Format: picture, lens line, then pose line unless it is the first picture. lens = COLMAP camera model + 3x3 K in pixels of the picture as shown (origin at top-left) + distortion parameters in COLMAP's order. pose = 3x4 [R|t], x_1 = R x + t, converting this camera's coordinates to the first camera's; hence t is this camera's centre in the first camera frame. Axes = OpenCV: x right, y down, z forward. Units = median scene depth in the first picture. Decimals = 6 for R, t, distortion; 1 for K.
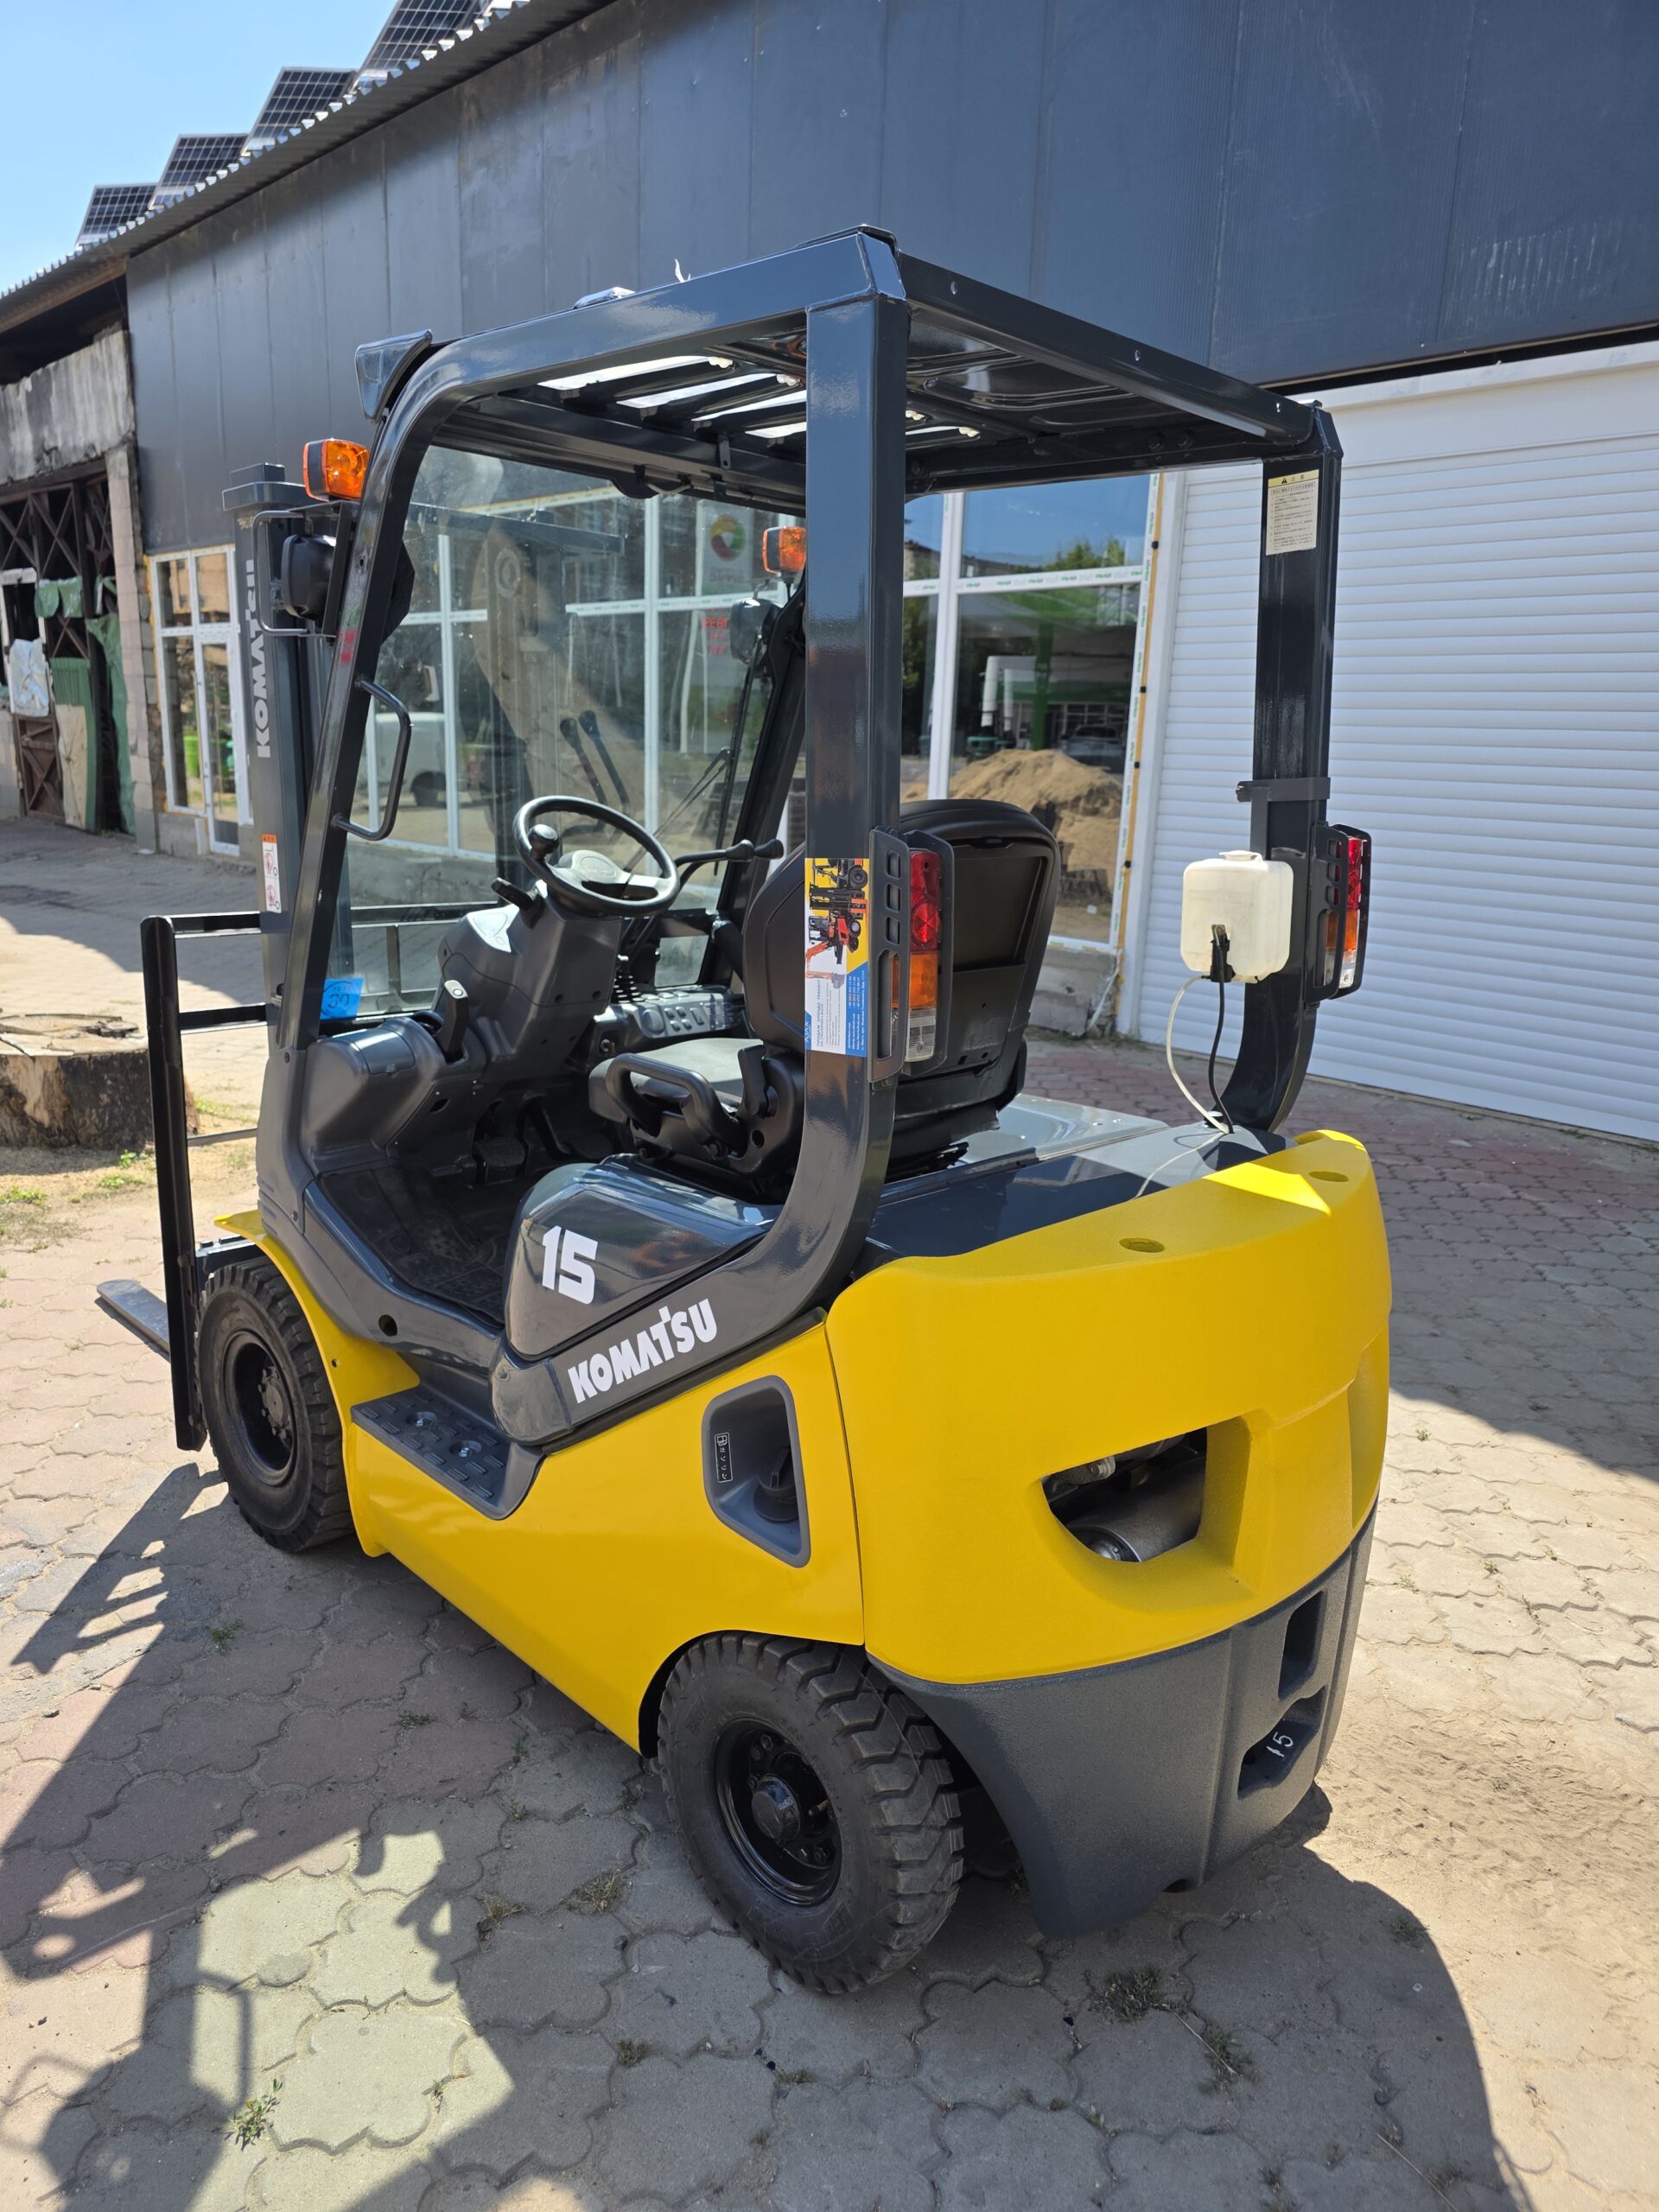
lens RADIAL K [[1478.6, 0, 816.1], [0, 1478.6, 1120.4], [0, 0, 1]] dist [0.073340, -0.077336]
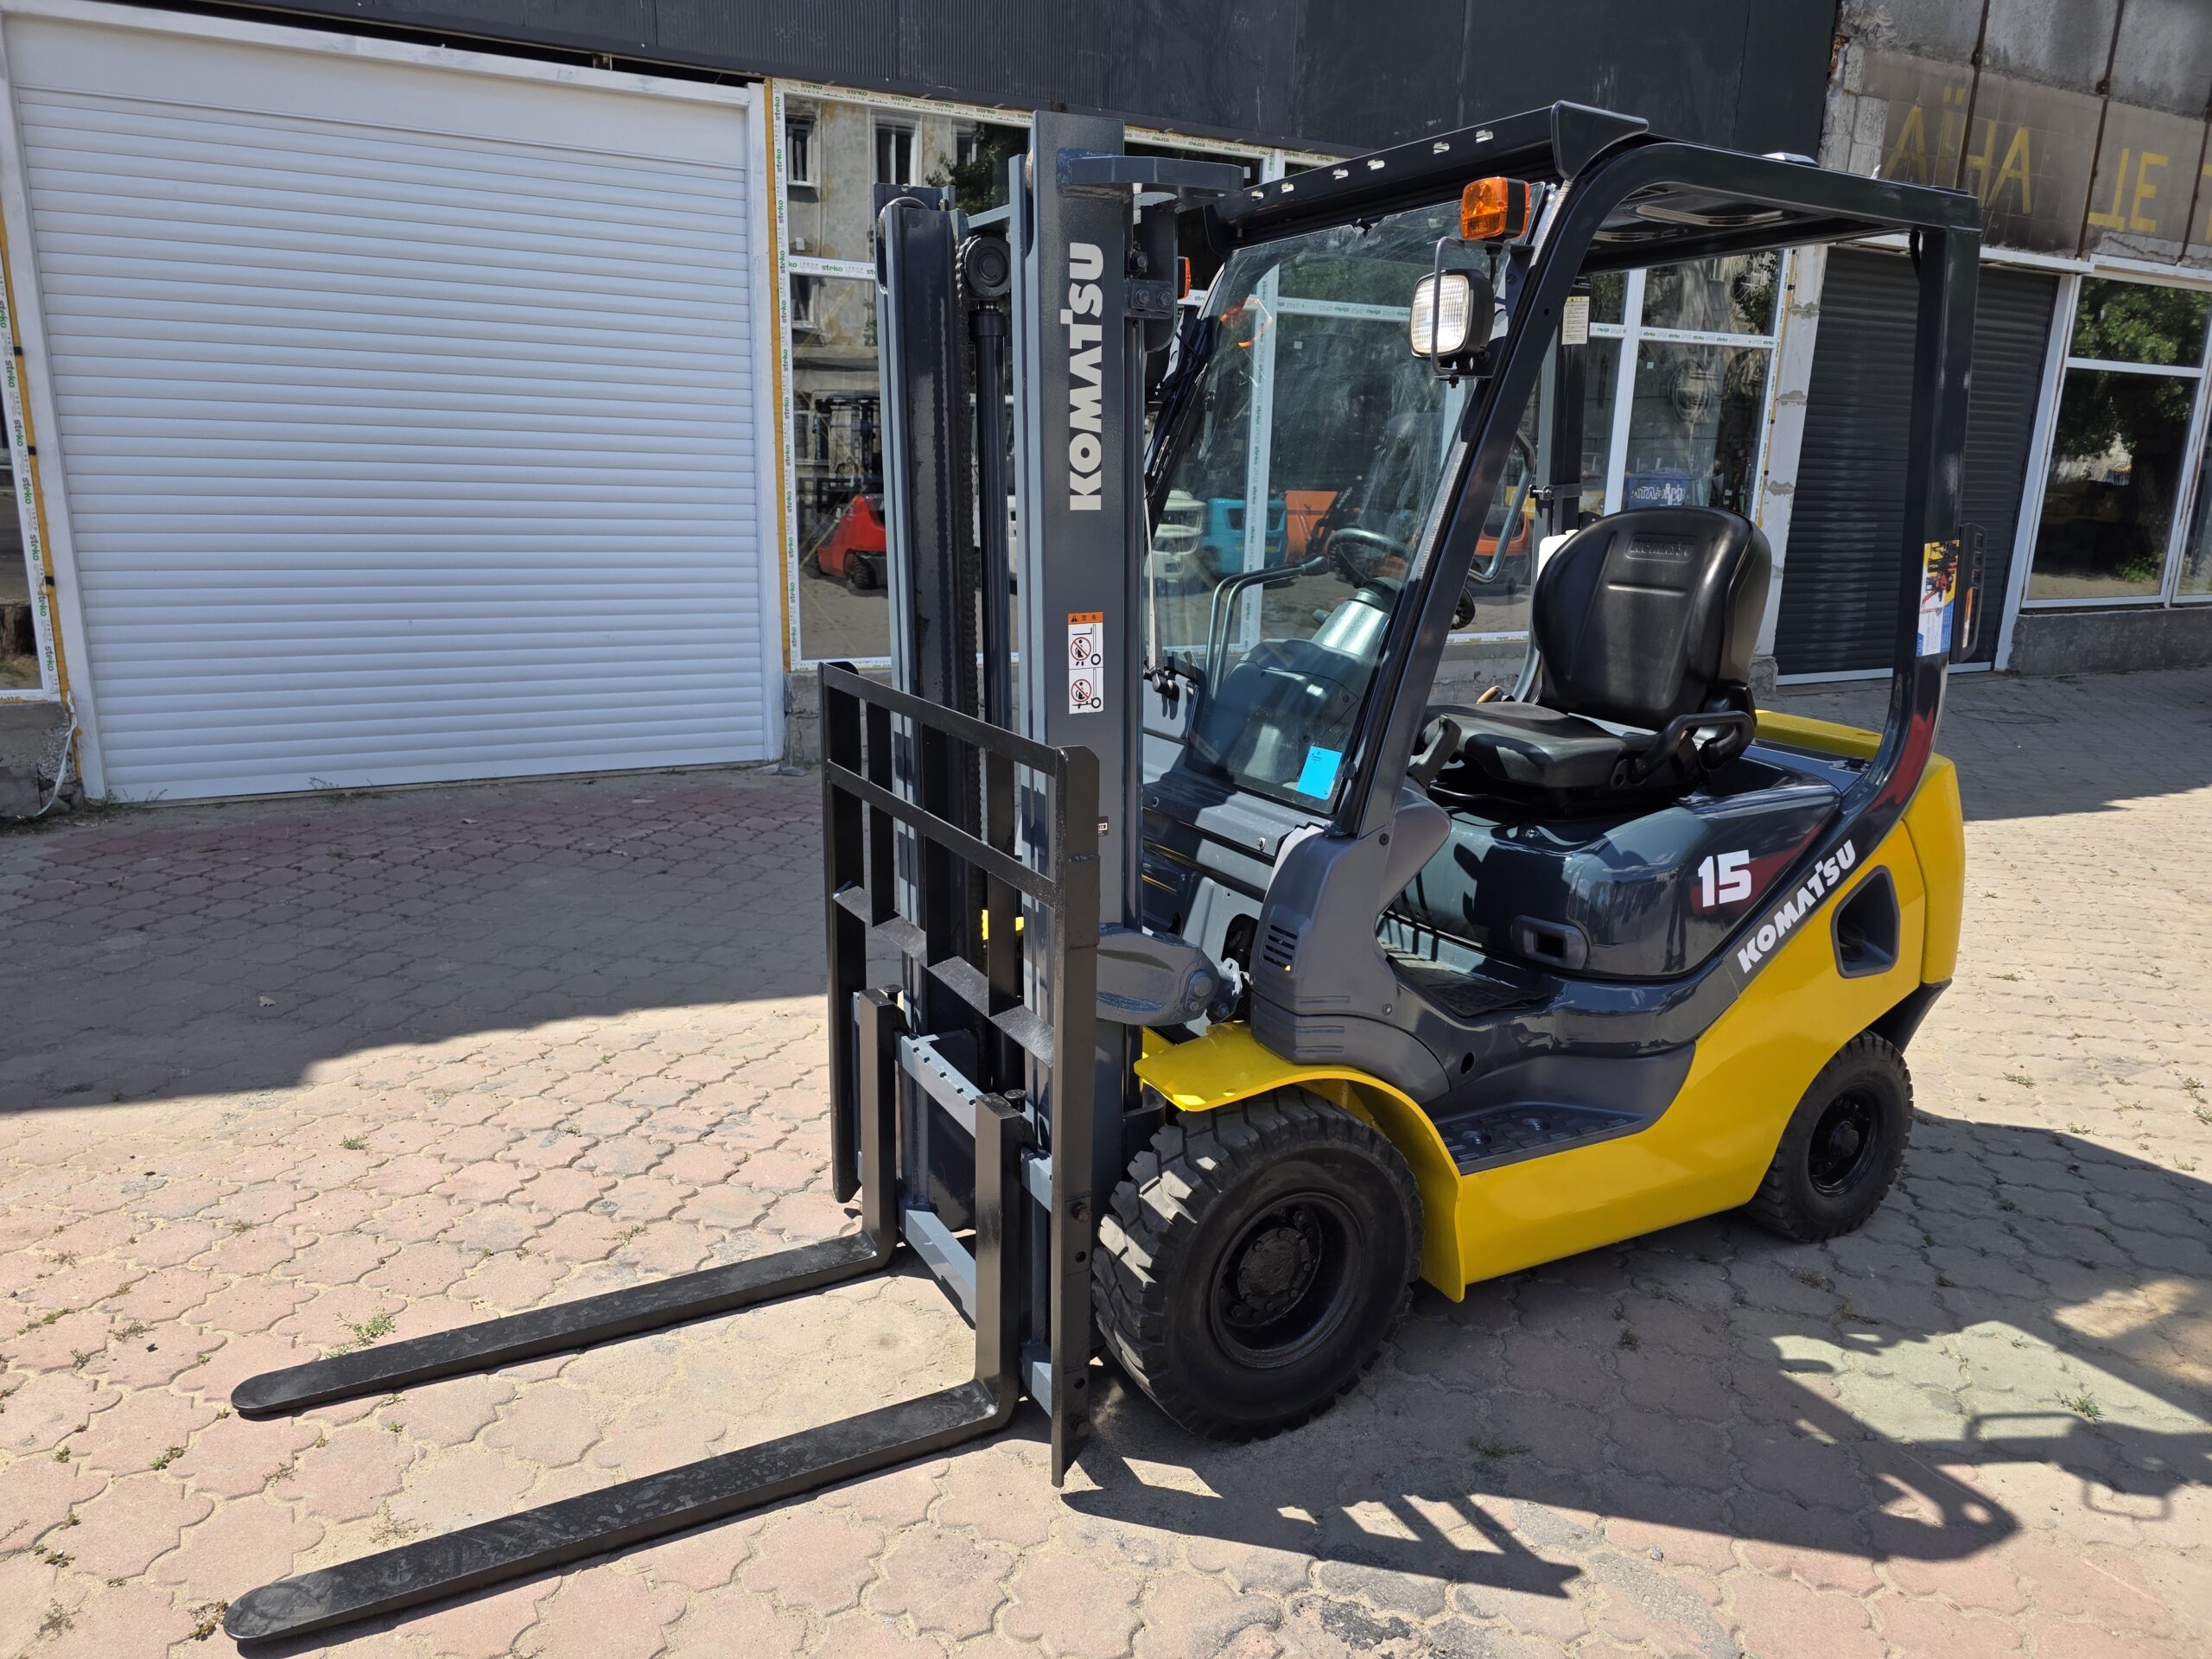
lens RADIAL K [[1478.6, 0, 1106.0], [0, 1478.6, 829.5], [0, 0, 1]] dist [0.073340, -0.077336]
pose [[0.279145, -0.257230, 0.925154, -1.576300], [0.225510, 0.954069, 0.197226, -0.337460], [-0.933393, 0.153577, 0.324332, 1.114057]]
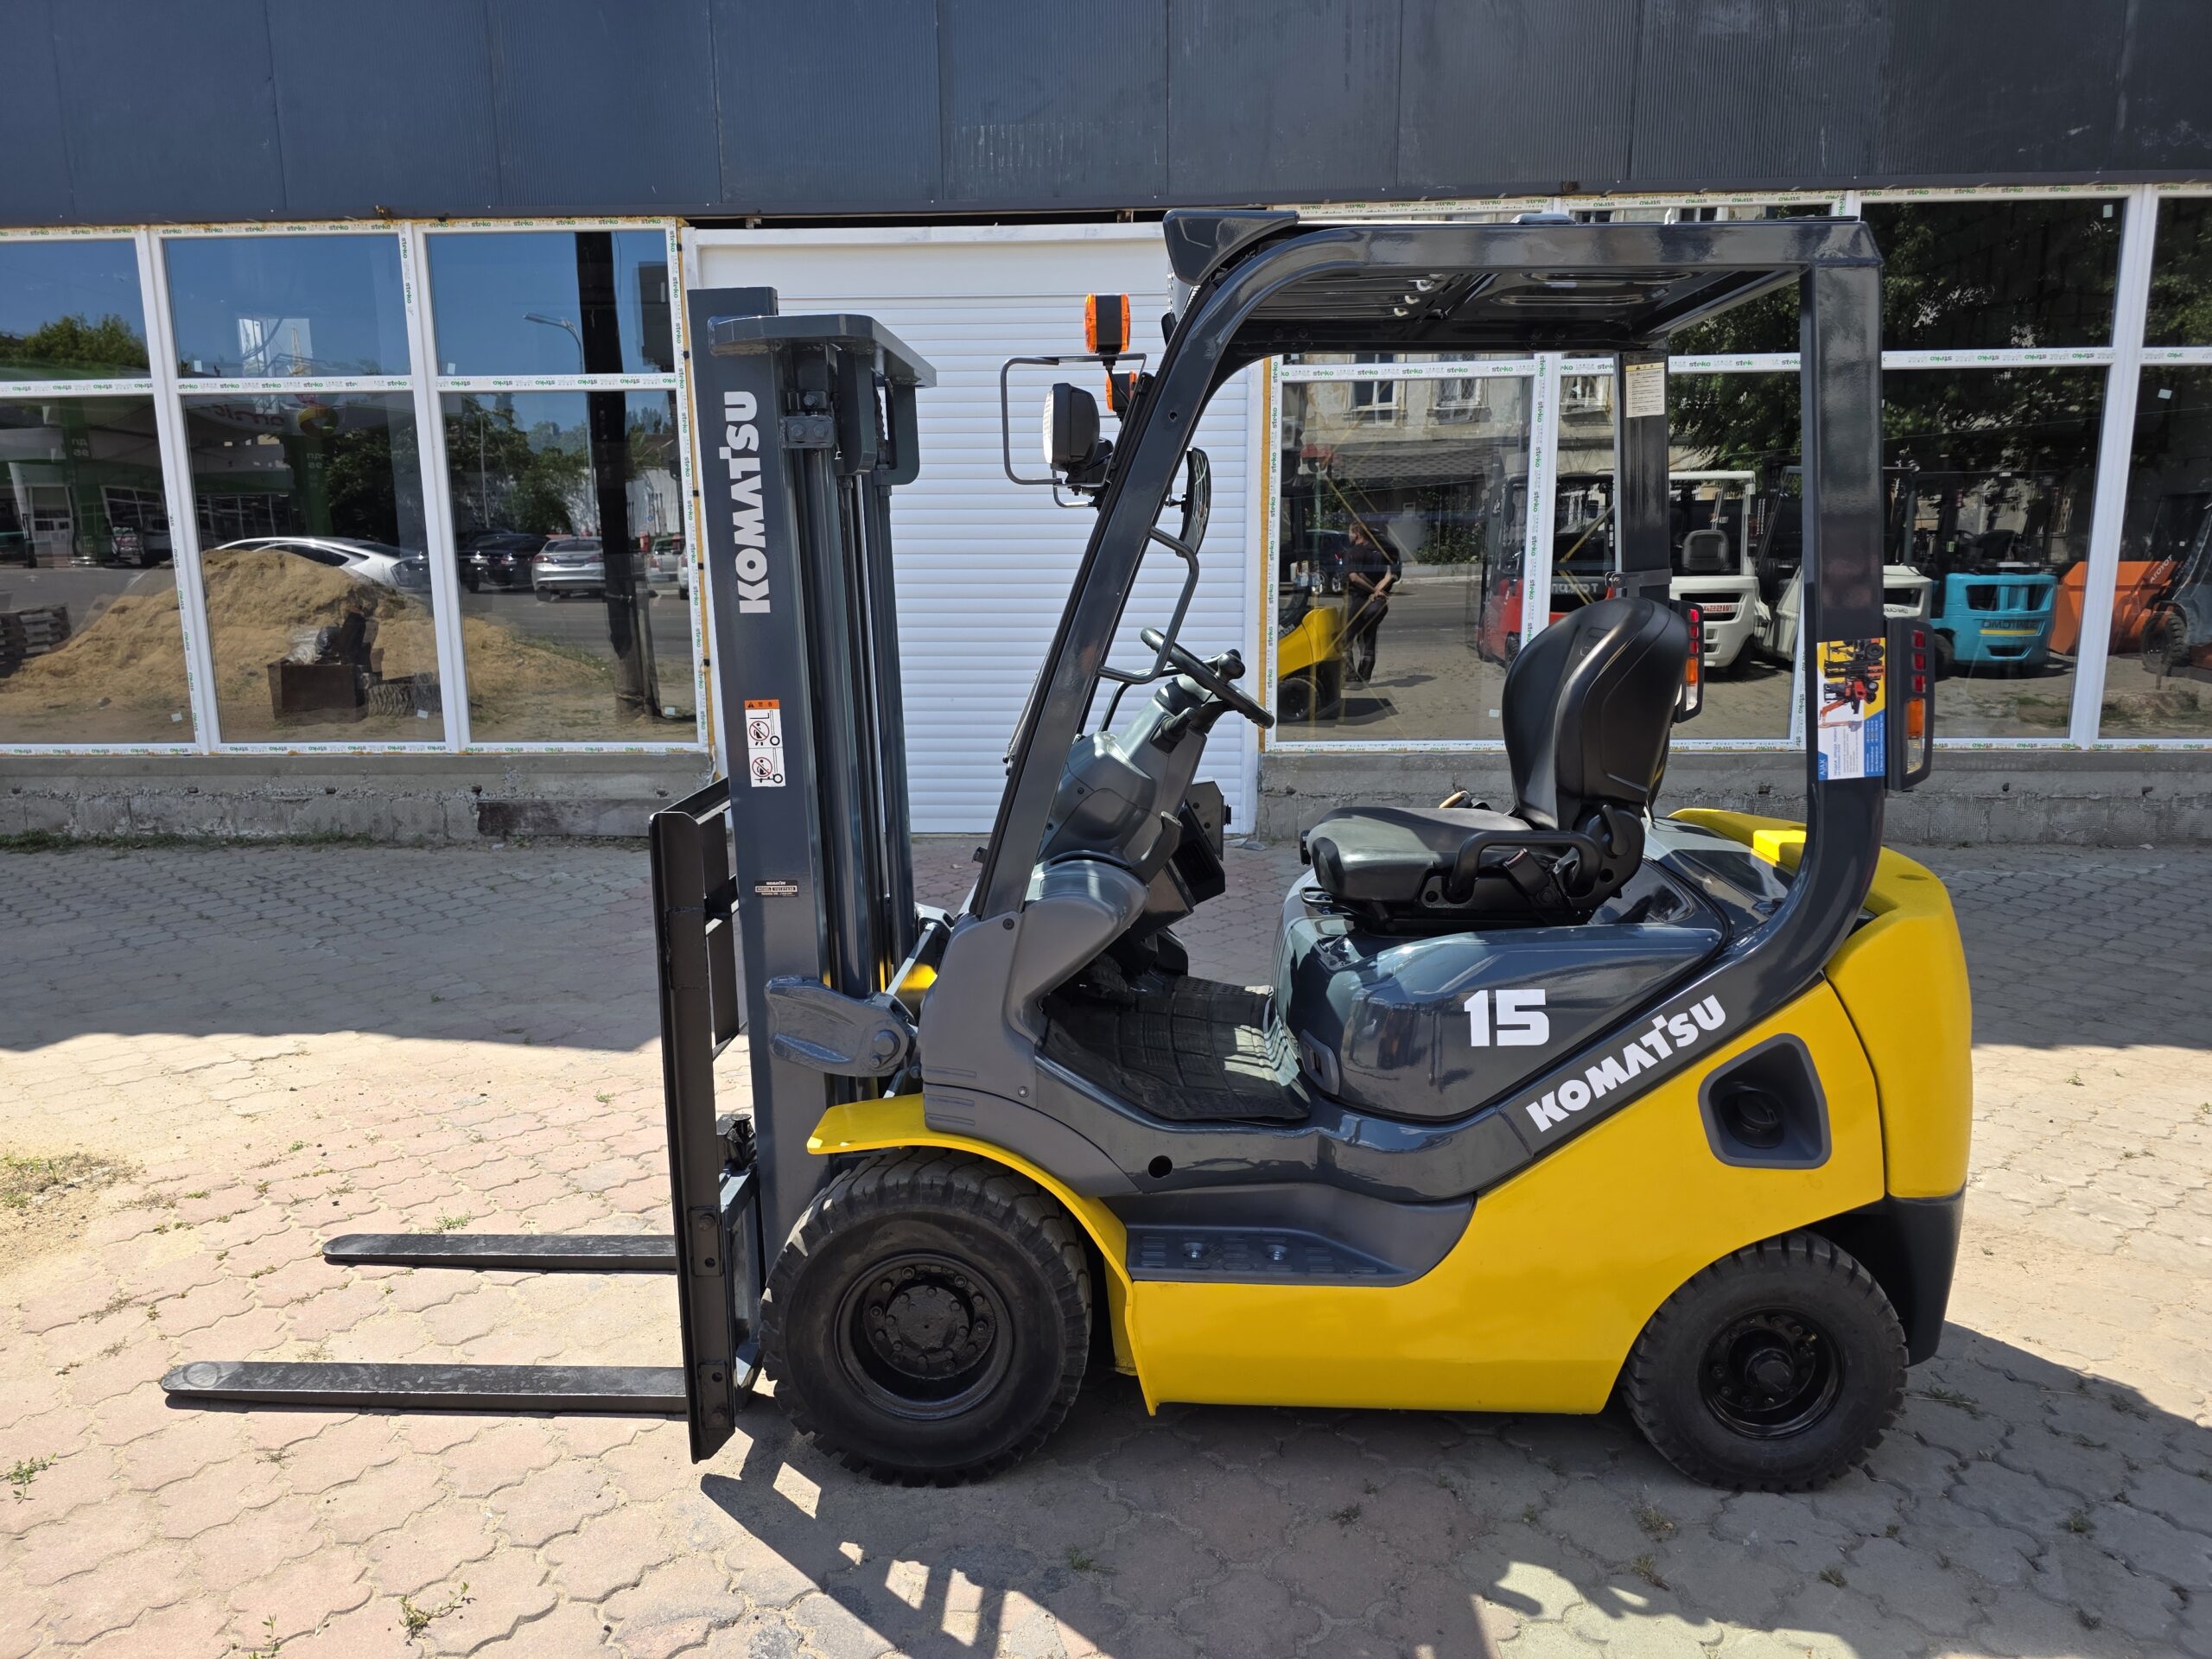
lens RADIAL K [[1484.9, 0, 1103.3], [0, 1484.9, 824.7], [0, 0, 1]] dist [0.062467, -0.062403]
pose [[0.728199, -0.168230, 0.664398, -1.179349], [0.203249, 0.978806, 0.025074, -0.147676], [-0.654535, 0.116779, 0.746958, 0.334904]]
